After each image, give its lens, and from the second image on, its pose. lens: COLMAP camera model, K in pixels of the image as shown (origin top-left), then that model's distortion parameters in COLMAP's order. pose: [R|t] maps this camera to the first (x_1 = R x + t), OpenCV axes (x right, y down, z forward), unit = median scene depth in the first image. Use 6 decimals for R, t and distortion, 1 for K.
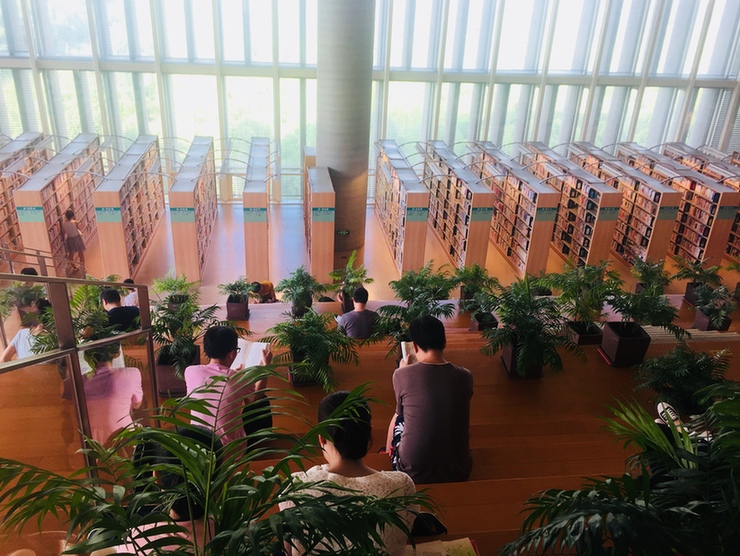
lens RADIAL K [[624.1, 0, 366.8], [0, 624.1, 277.1], [0, 0, 1]] dist [0.049470, -0.054255]
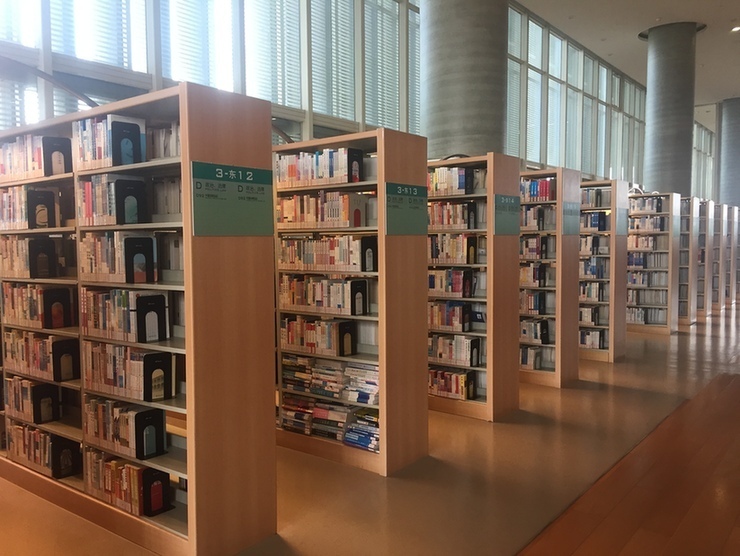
lens RADIAL K [[624.1, 0, 365.0], [0, 624.1, 279.2], [0, 0, 1]] dist [0.049470, -0.054255]
pose [[0.709136, -0.090889, 0.699189, 0.256065], [0.335557, 0.915656, -0.221303, -0.017517], [-0.620103, 0.391552, 0.679823, 0.801385]]
